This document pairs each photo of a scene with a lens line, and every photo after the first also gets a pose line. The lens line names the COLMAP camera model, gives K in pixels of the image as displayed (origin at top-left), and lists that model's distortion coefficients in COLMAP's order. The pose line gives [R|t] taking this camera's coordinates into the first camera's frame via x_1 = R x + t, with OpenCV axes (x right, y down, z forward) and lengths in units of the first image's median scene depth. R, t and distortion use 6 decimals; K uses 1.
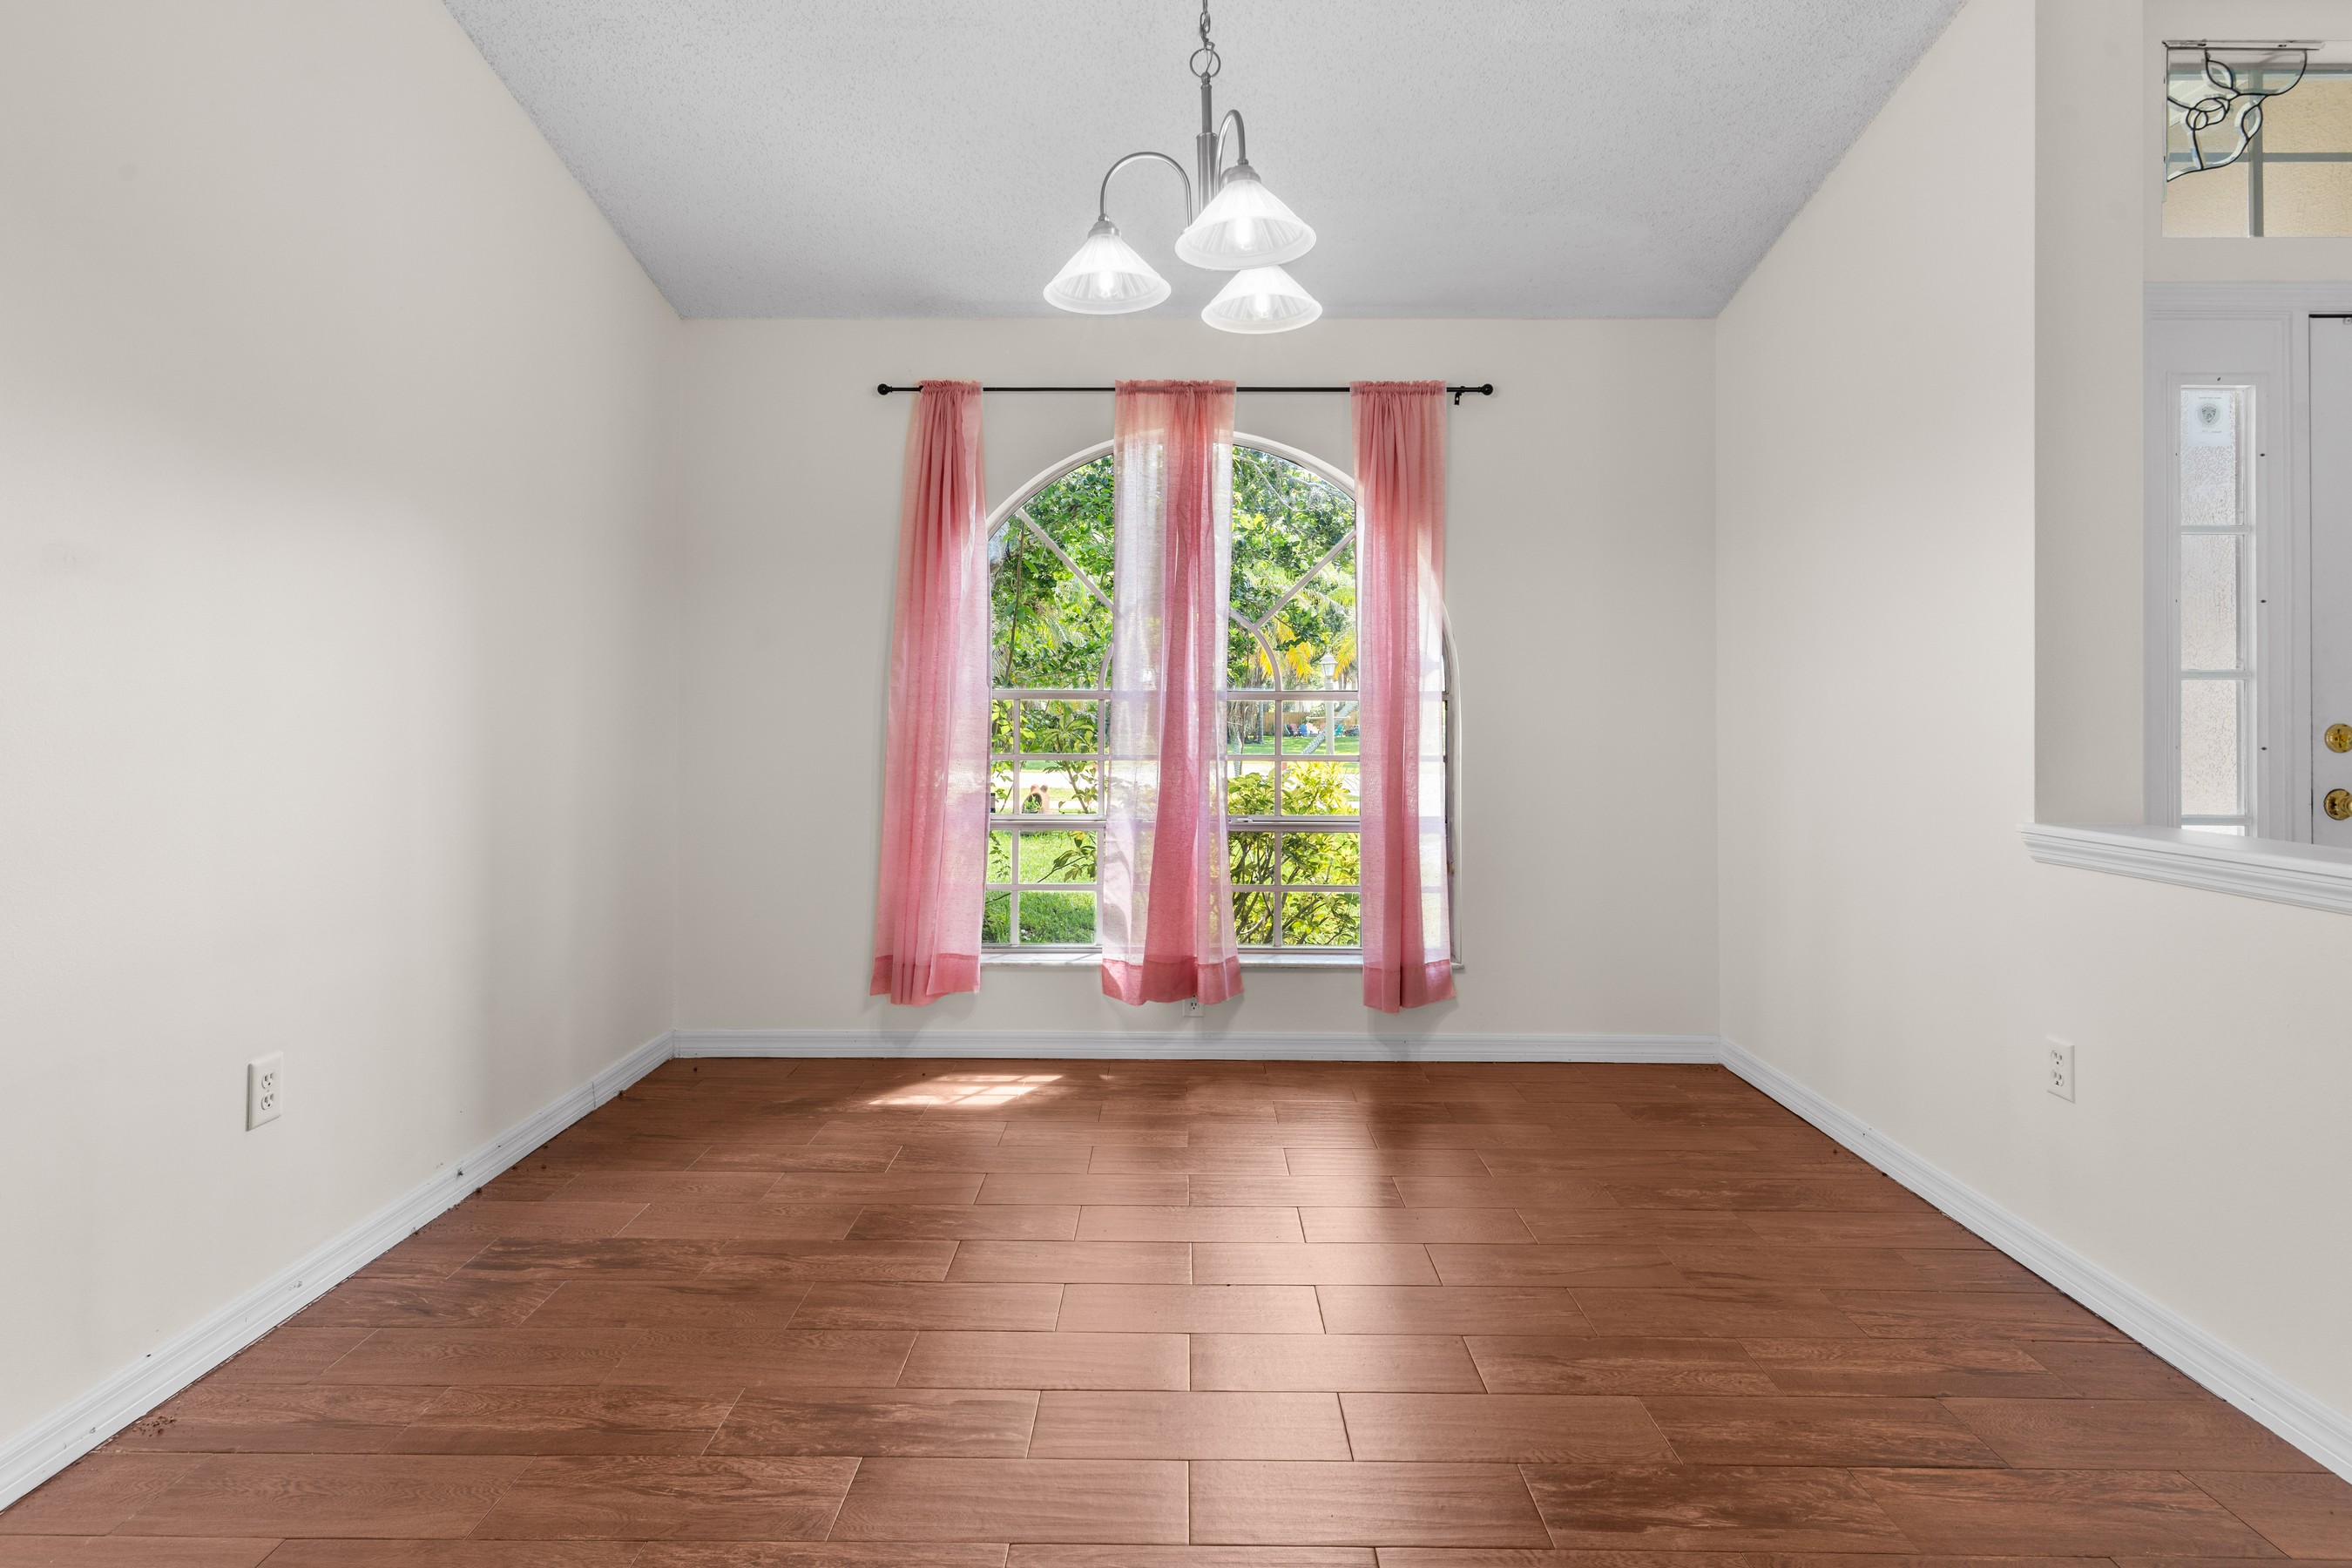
lens RADIAL K [[1145.3, 0, 1178.5], [0, 1145.3, 707.7], [0, 0, 1]] dist [0.000836, 0.000267]
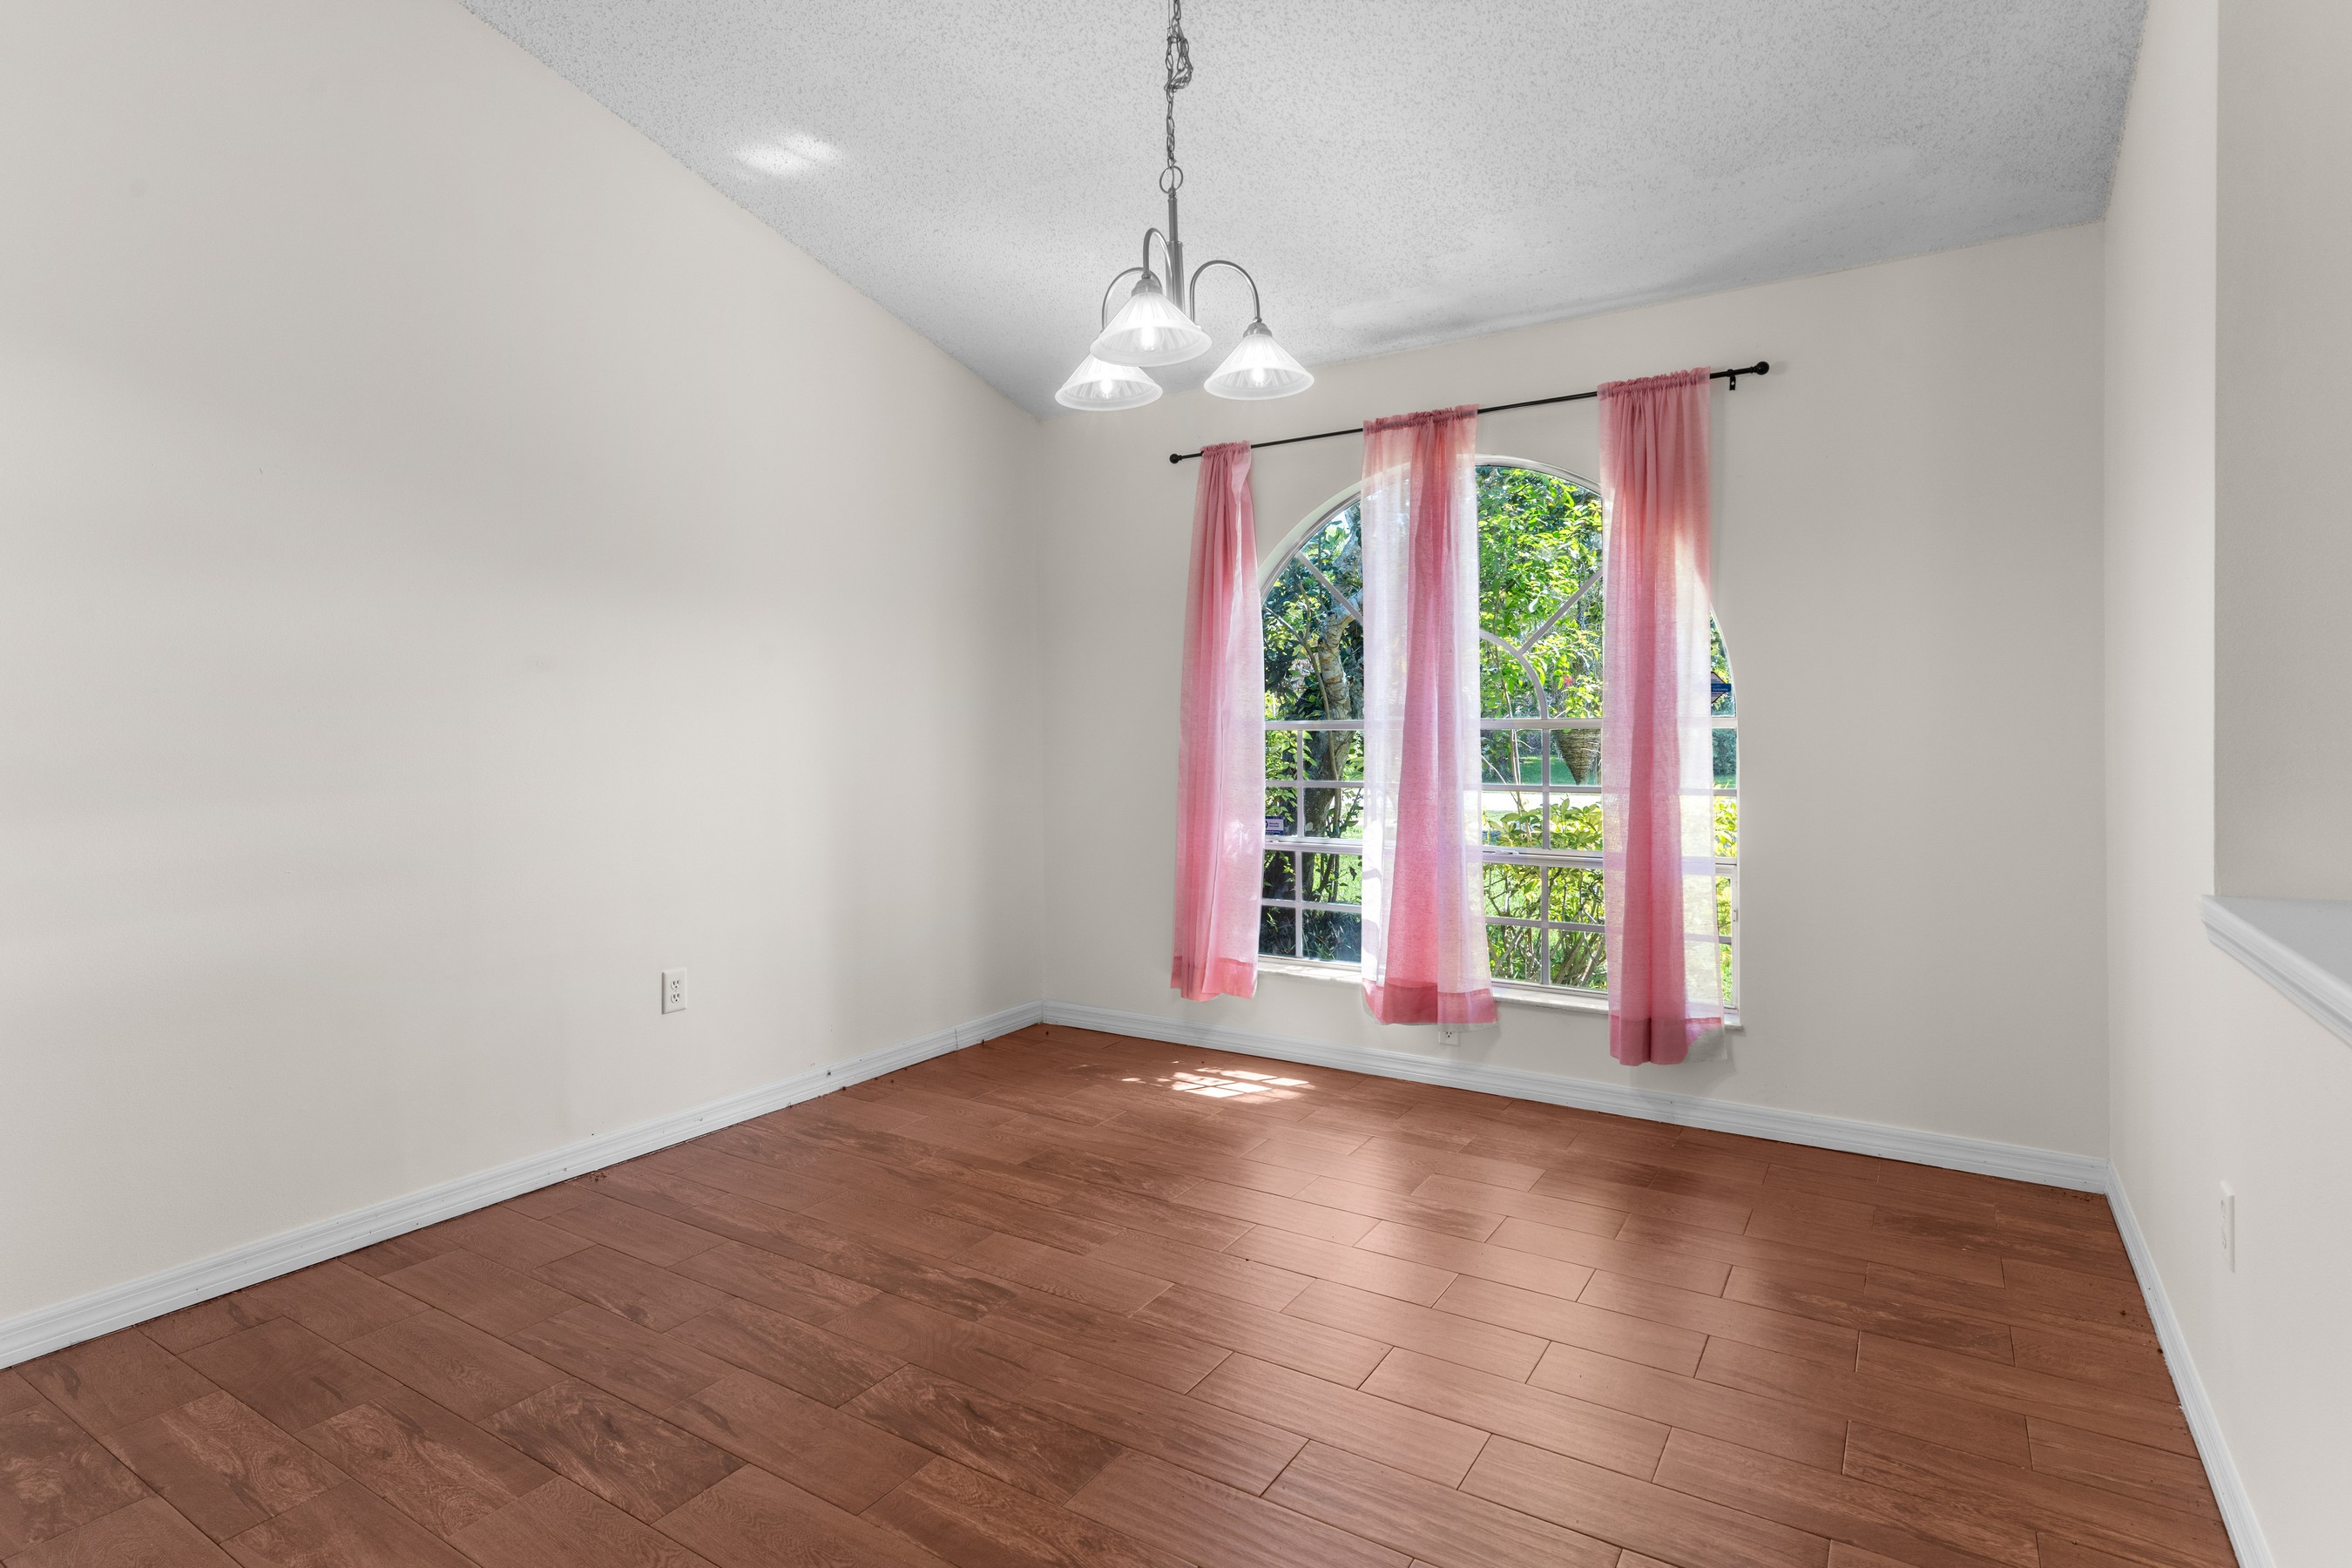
lens RADIAL K [[1194.3, 0, 1175.2], [0, 1194.3, 752.8], [0, 0, 1]] dist [0.001946, -0.000675]
pose [[0.846748, 0.000565, -0.531994, 0.381565], [0.011228, 0.999758, 0.018934, -0.008836], [0.531876, -0.022006, 0.846536, -0.008749]]
